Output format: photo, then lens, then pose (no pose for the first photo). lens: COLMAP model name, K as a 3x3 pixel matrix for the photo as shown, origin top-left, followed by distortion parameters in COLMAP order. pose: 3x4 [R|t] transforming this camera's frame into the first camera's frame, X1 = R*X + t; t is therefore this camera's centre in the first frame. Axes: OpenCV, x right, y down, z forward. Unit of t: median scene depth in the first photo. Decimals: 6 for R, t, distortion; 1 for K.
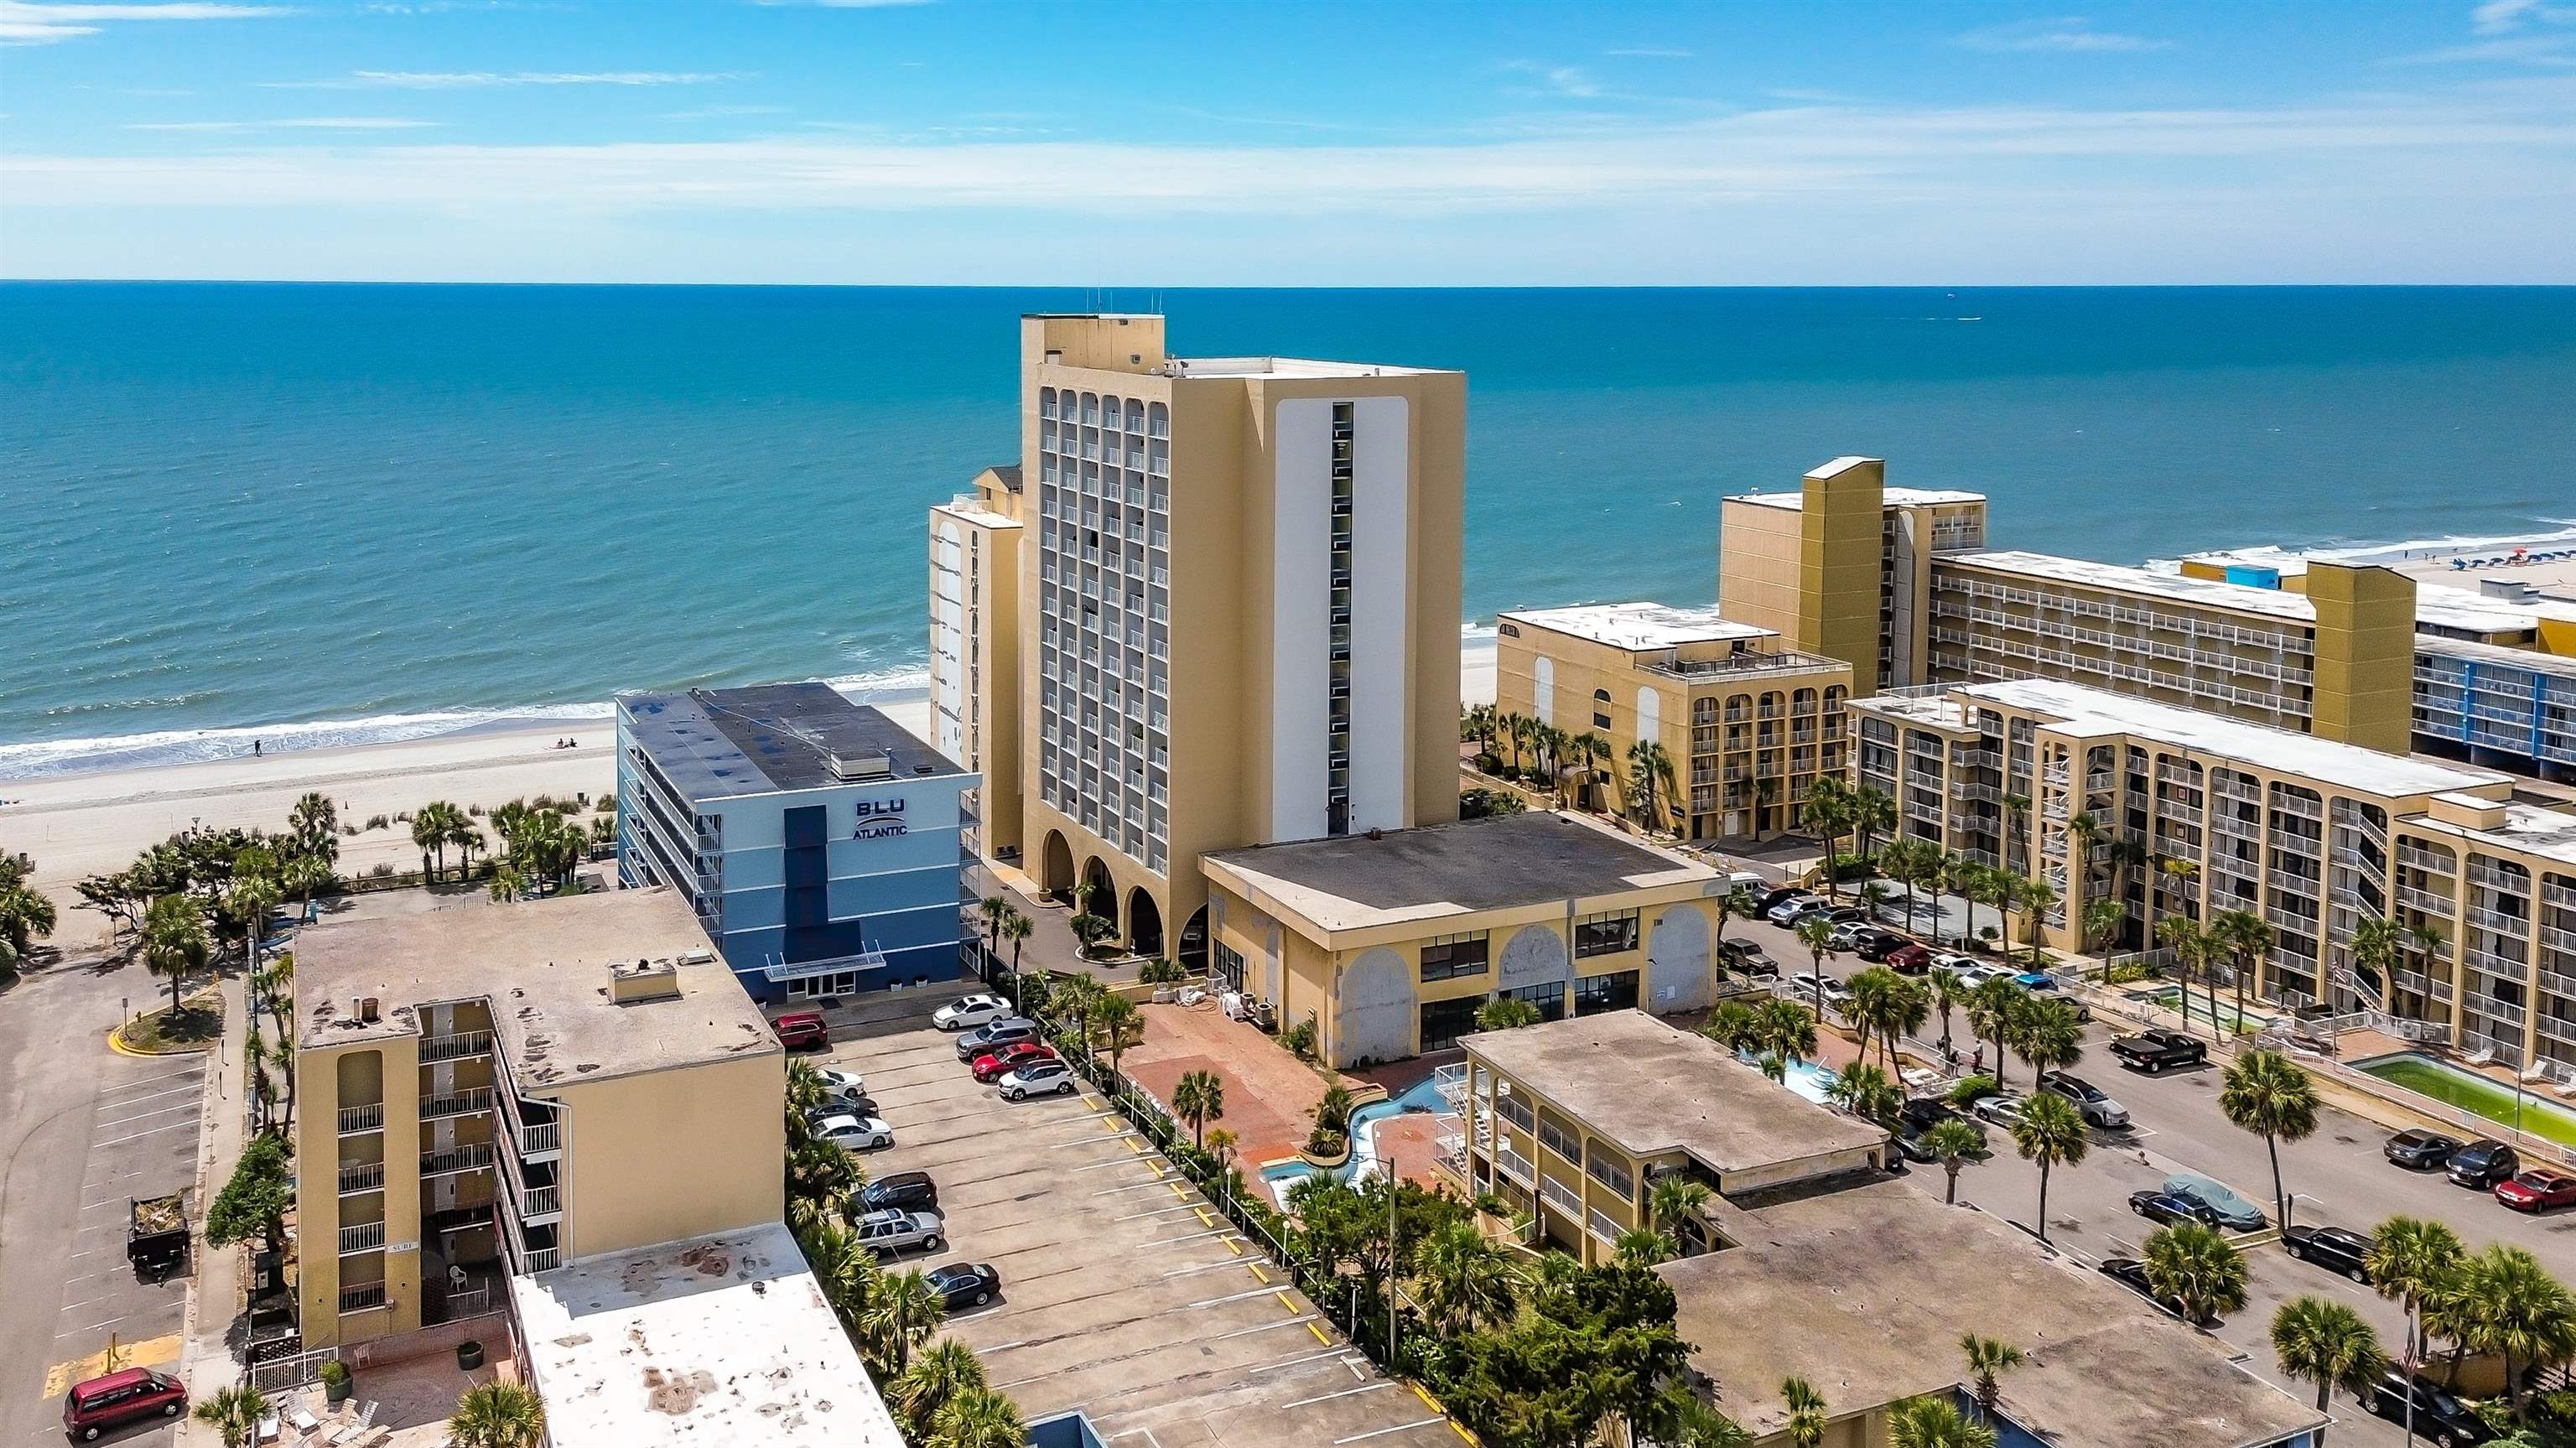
lens RADIAL K [[1932.3, 0, 1144.3], [0, 1932.3, 723.5], [0, 0, 1]] dist [0.050264, -0.021635]
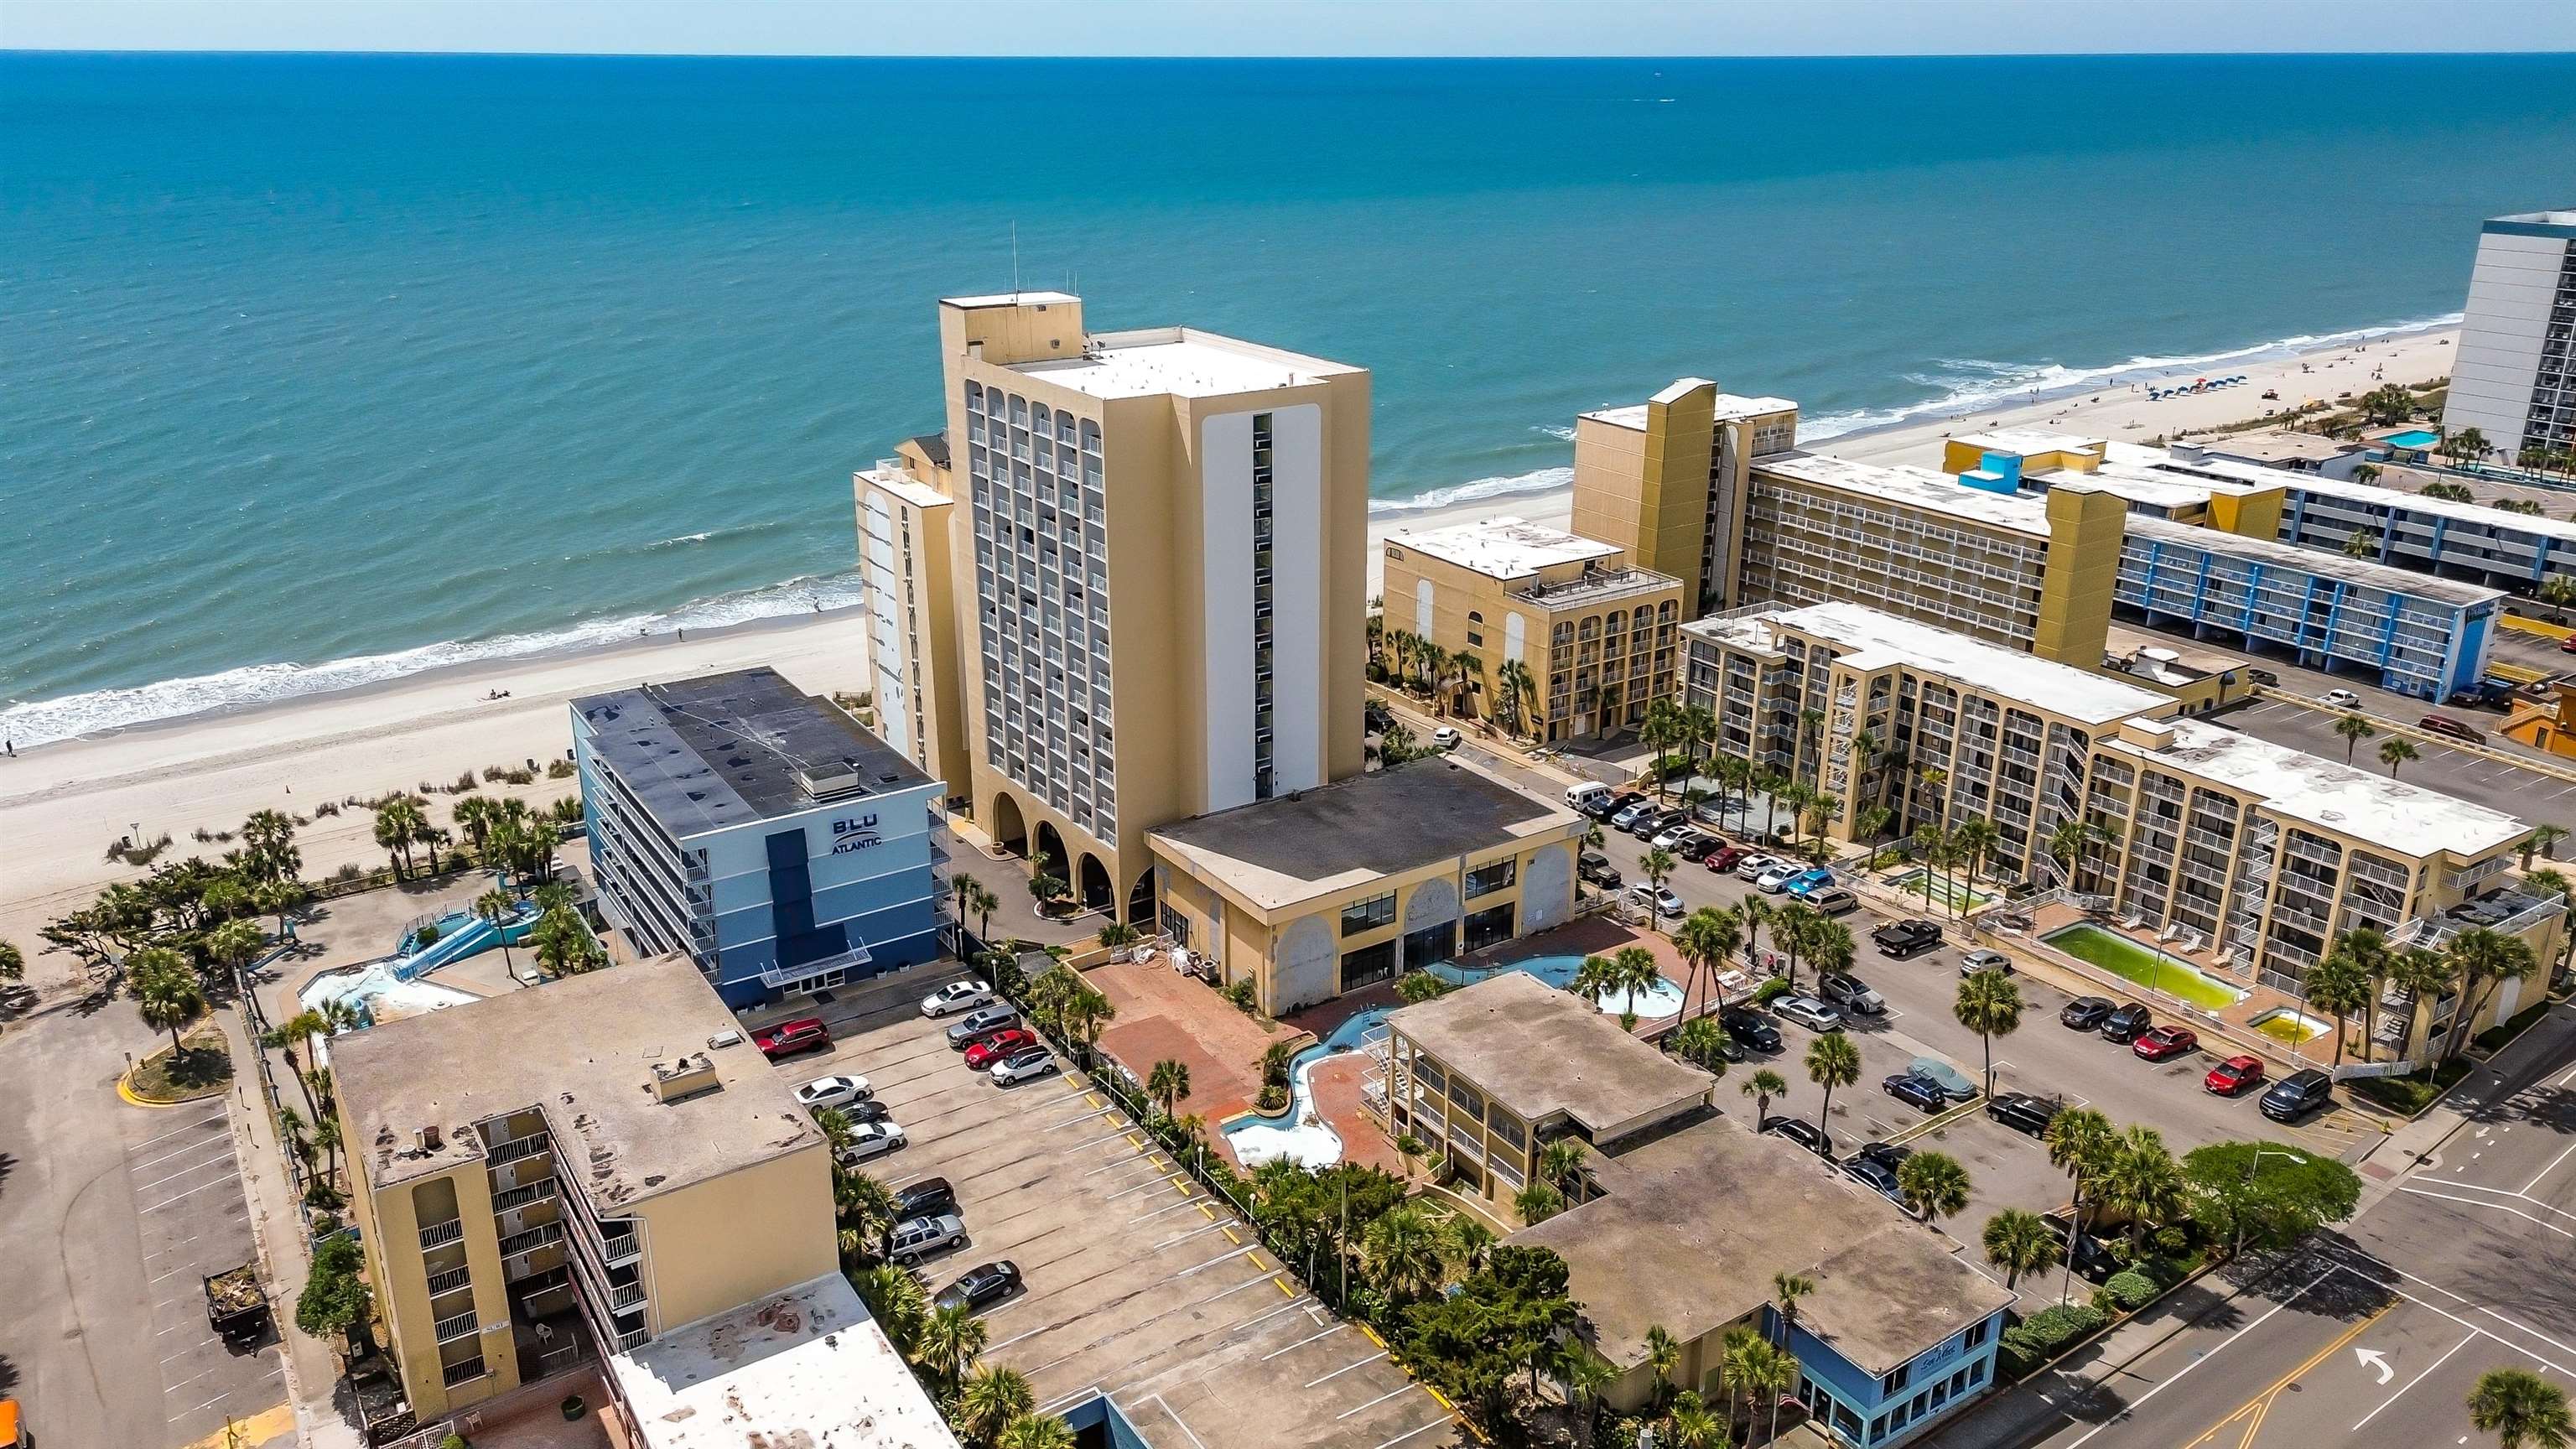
lens RADIAL K [[1849.2, 0, 1288.0], [0, 1849.2, 724.5], [0, 0, 1]] dist [0.064315, -0.052247]
pose [[0.980812, -0.062799, 0.184562, -0.090624], [0.007100, 0.957576, 0.288095, -0.323030], [-0.194824, -0.281256, 0.939648, -0.015607]]
